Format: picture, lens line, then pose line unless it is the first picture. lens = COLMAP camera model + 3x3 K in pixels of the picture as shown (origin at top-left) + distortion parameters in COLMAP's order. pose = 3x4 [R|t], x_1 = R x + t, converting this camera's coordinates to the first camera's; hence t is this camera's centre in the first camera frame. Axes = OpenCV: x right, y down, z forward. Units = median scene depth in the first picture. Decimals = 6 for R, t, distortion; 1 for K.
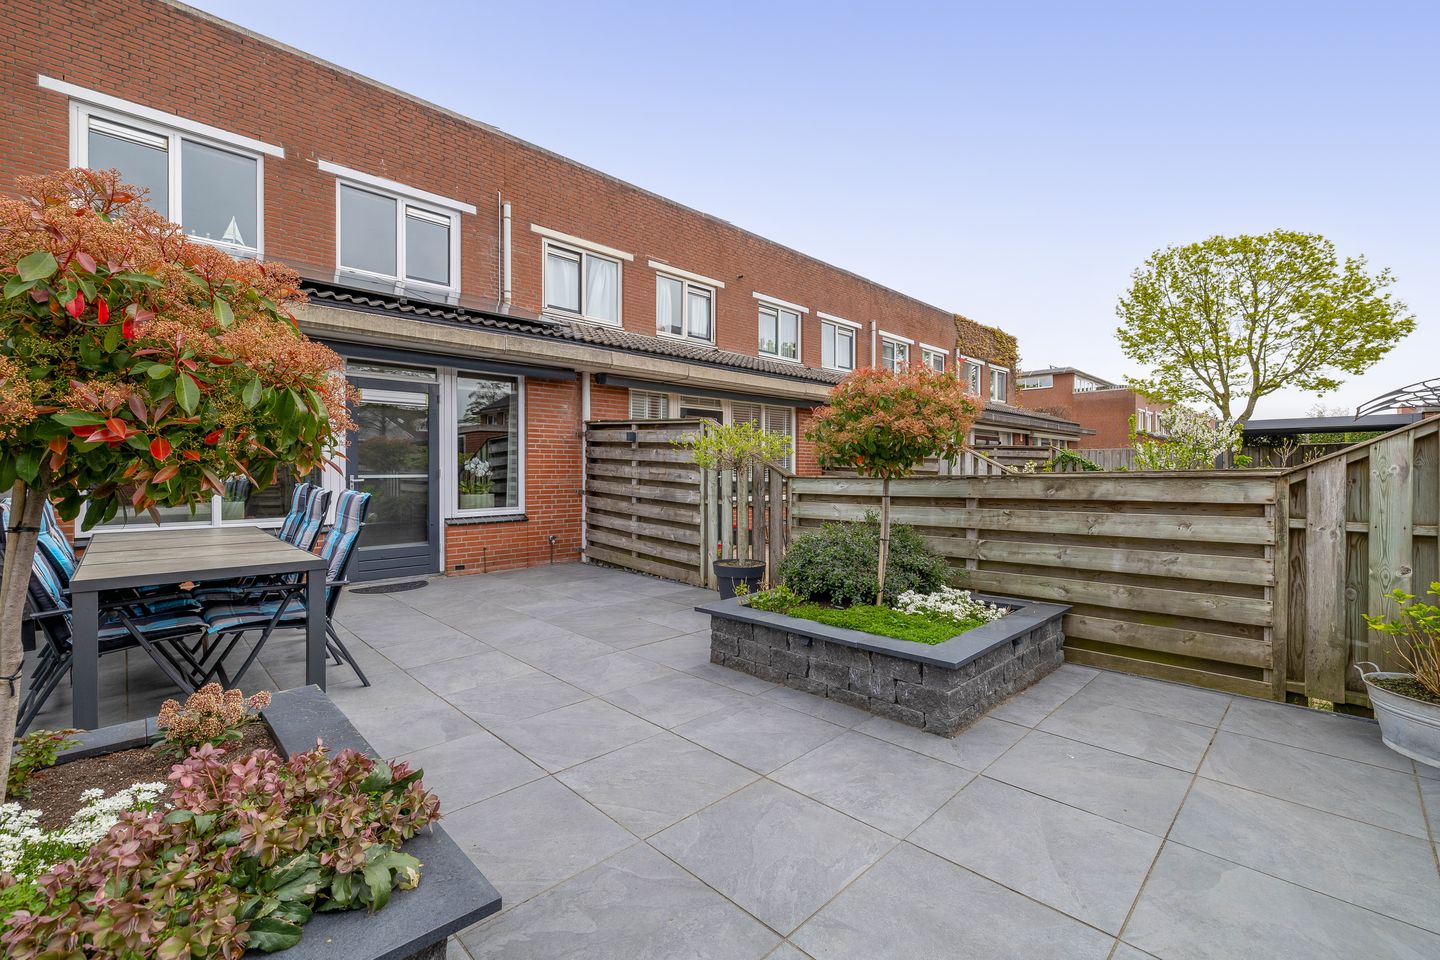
lens RADIAL K [[604.5, 0, 723.5], [0, 604.5, 479.0], [0, 0, 1]] dist [-0.000854, -0.000292]
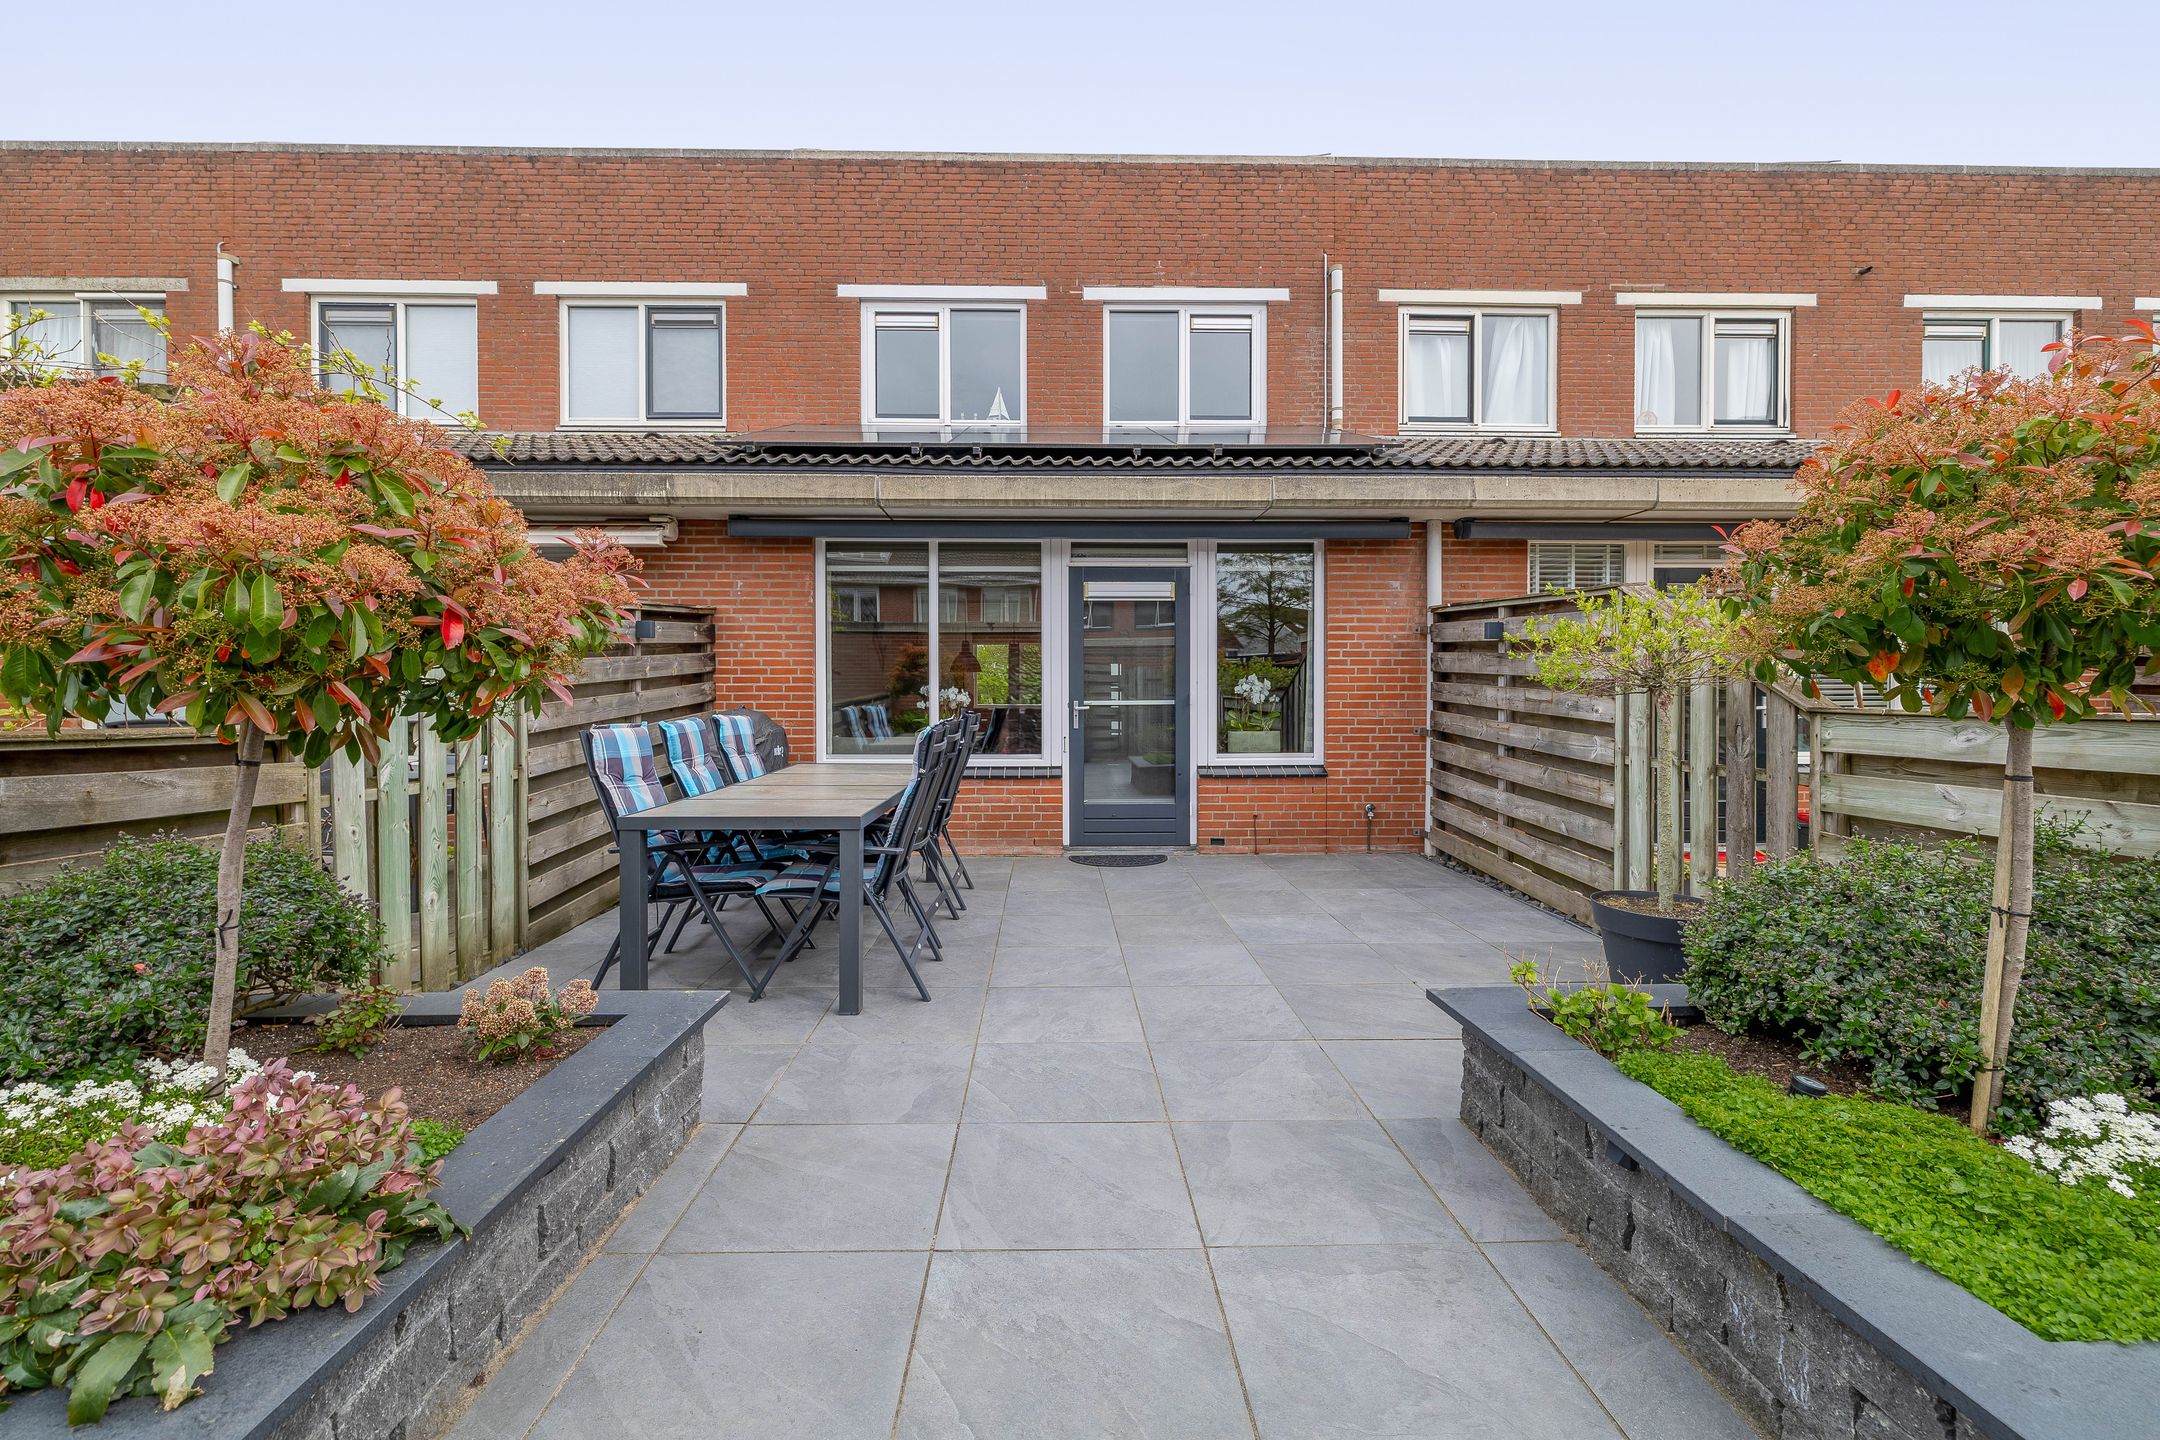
lens RADIAL K [[910.9, 0, 1073.9], [0, 910.9, 709.3], [0, 0, 1]] dist [-0.000366, 0.000068]
pose [[0.729338, 0.011717, -0.684053, 0.119796], [-0.009594, 0.999930, 0.006898, -0.003042], [0.684086, 0.001532, 0.729400, 0.157494]]
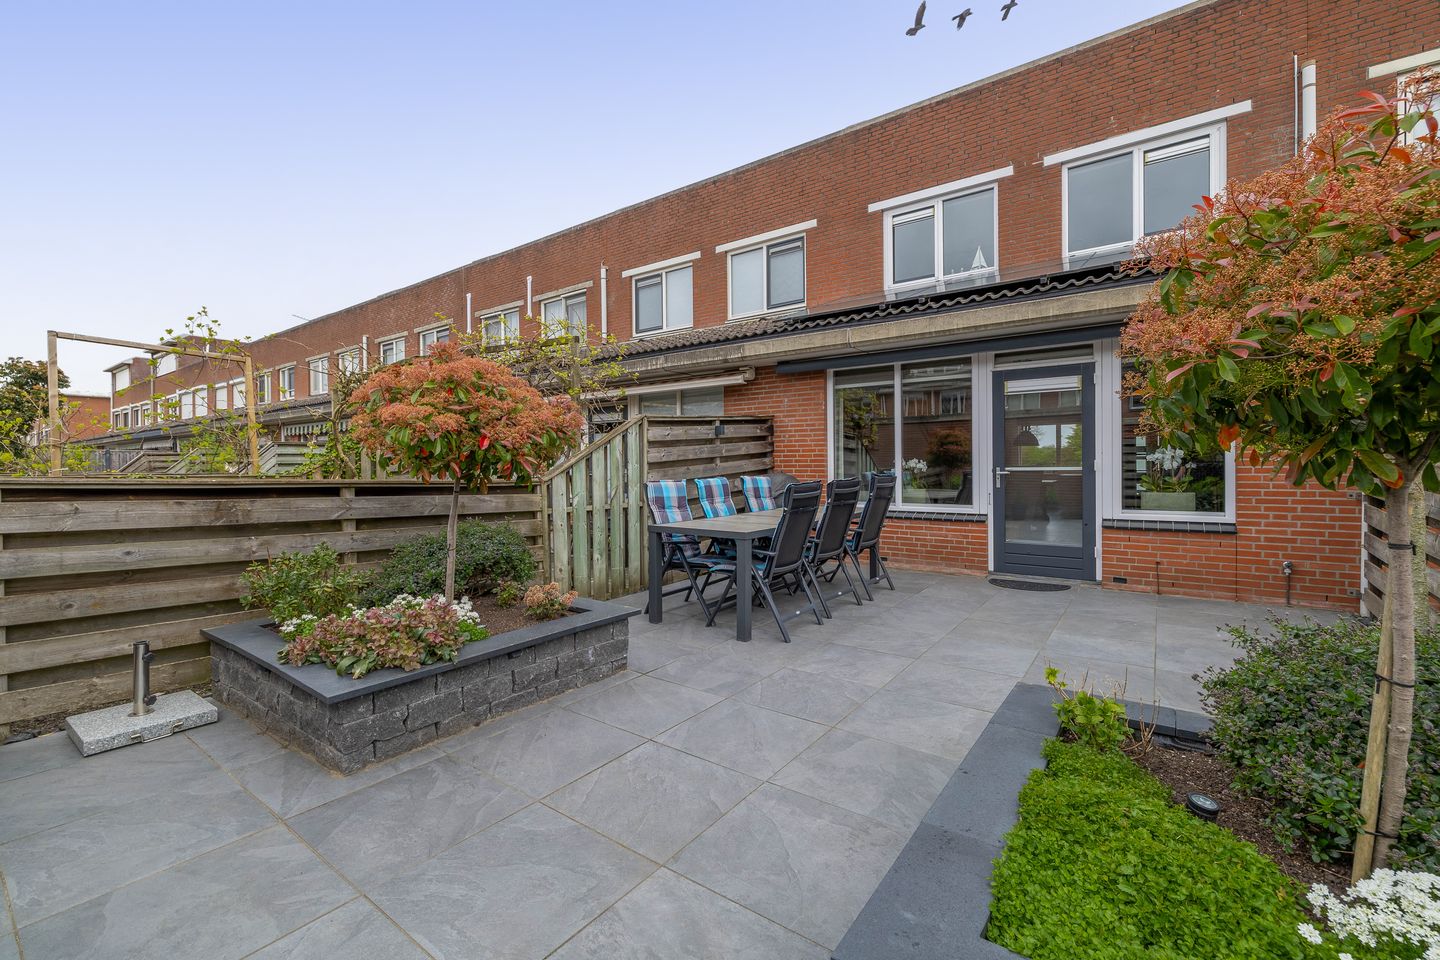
lens RADIAL K [[605.2, 0, 717.0], [0, 605.2, 475.3], [0, 0, 1]] dist [0.001165, 0.000164]
pose [[0.159111, 0.016999, -0.987114, 0.269405], [-0.006542, 0.999848, 0.016164, -0.005633], [0.987239, 0.003886, 0.159198, 0.306535]]
